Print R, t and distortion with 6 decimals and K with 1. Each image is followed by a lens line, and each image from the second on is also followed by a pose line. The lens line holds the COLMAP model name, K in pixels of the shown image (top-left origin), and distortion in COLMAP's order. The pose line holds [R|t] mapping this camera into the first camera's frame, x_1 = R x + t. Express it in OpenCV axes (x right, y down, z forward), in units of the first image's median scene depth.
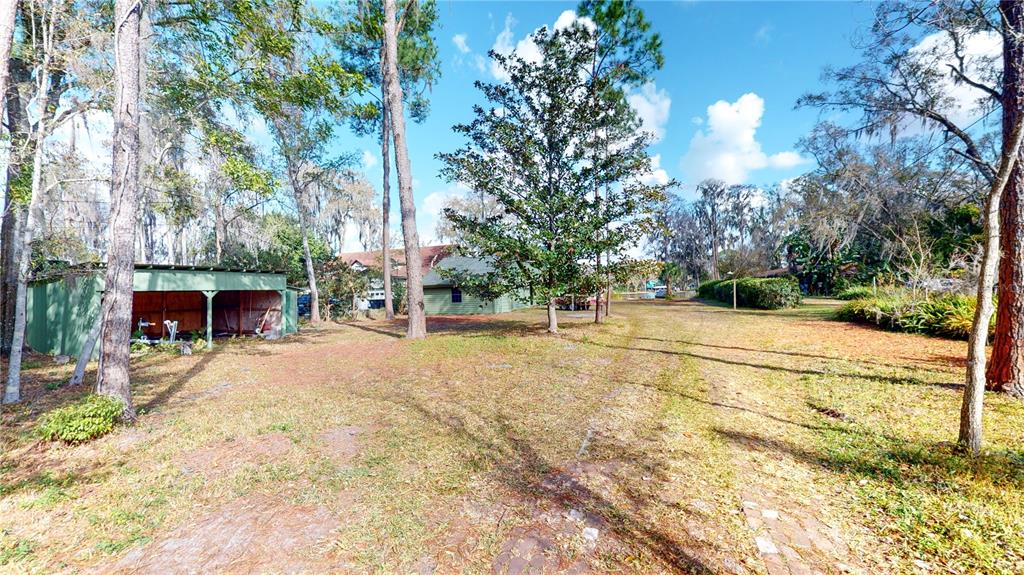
lens RADIAL K [[377.9, 0, 512.0], [0, 377.9, 287.5], [0, 0, 1]] dist [0.000121, 0.000005]
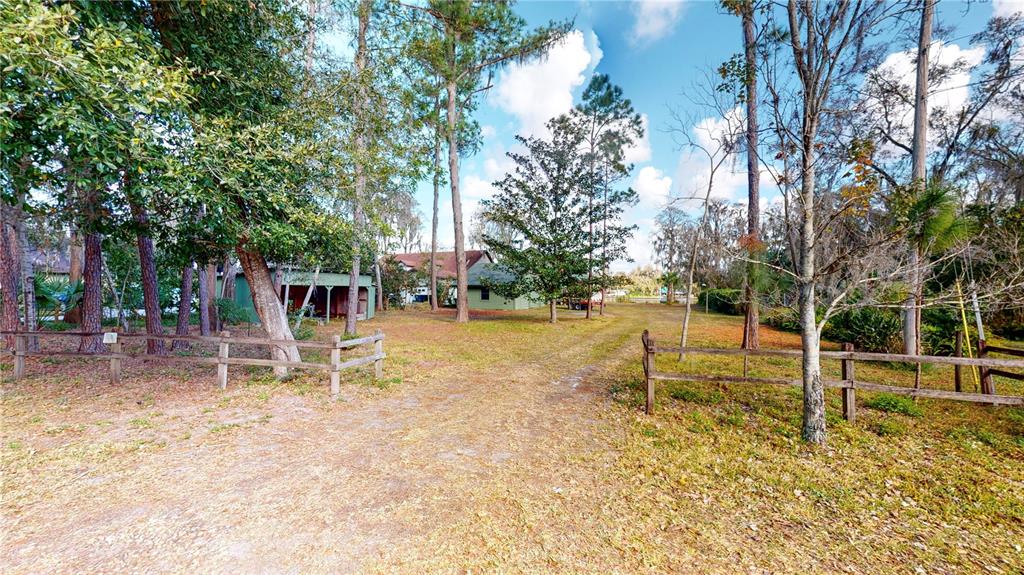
lens RADIAL K [[377.9, 0, 512.0], [0, 377.9, 287.5], [0, 0, 1]] dist [0.000121, 0.000005]
pose [[0.997521, 0.036557, -0.060131, 0.026792], [-0.036373, 0.999330, 0.004153, -0.015811], [0.060242, -0.001956, 0.998182, -0.415776]]
